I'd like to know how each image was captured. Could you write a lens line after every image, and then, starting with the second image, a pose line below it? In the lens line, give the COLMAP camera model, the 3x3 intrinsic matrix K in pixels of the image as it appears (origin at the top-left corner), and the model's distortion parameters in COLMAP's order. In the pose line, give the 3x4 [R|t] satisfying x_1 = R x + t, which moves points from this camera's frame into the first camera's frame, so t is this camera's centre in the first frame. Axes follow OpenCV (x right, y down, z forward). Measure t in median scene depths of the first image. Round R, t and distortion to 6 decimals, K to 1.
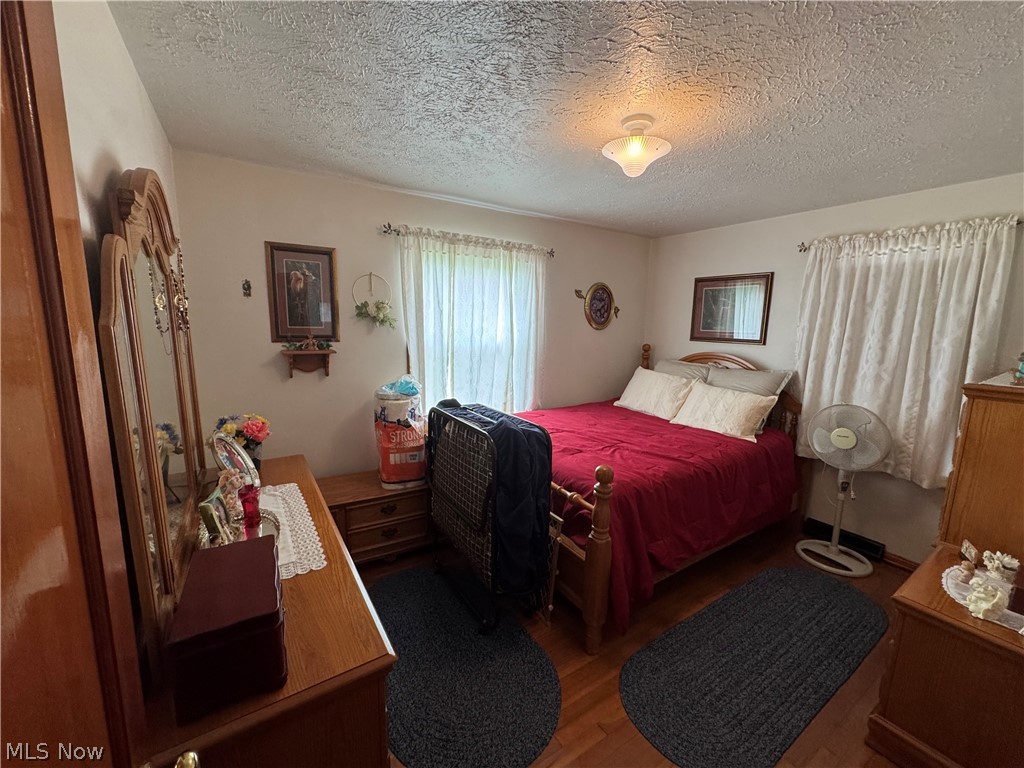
lens RADIAL K [[404.8, 0, 510.4], [0, 404.8, 384.0], [0, 0, 1]] dist [-0.005406, -0.000218]
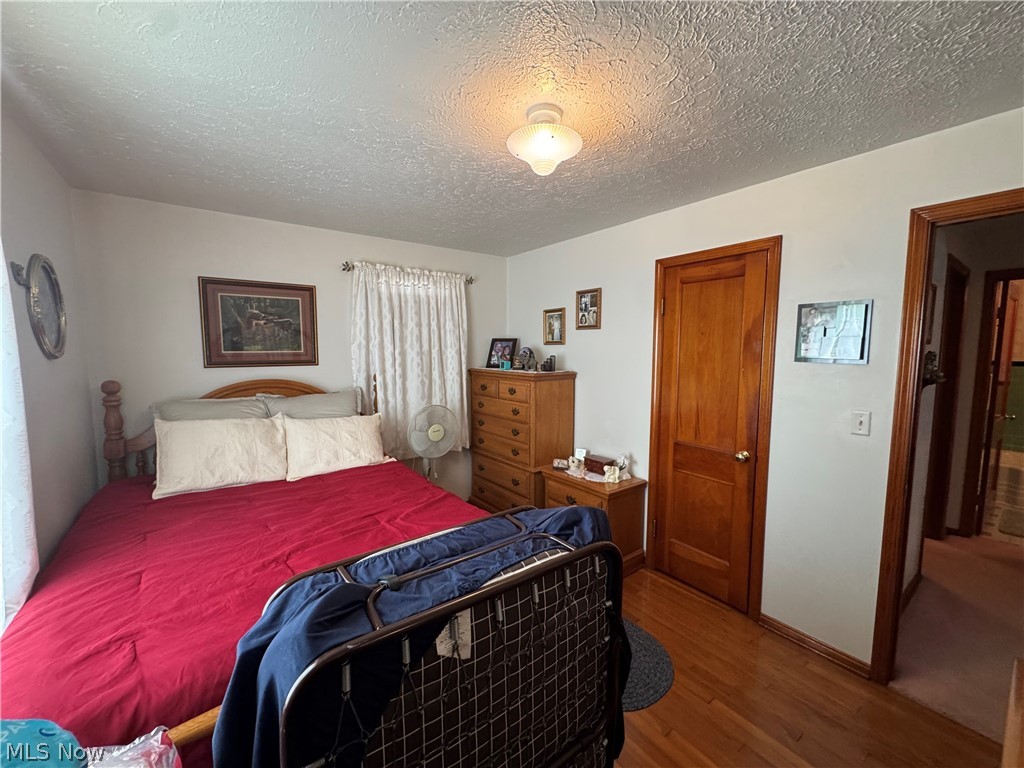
lens RADIAL K [[404.8, 0, 515.7], [0, 404.8, 381.0], [0, 0, 1]] dist [-0.005406, -0.000218]
pose [[-0.064314, -0.097245, 0.993180, -0.374443], [0.162020, 0.981019, 0.106546, -0.105258], [-0.984689, 0.167767, -0.047337, 0.744713]]
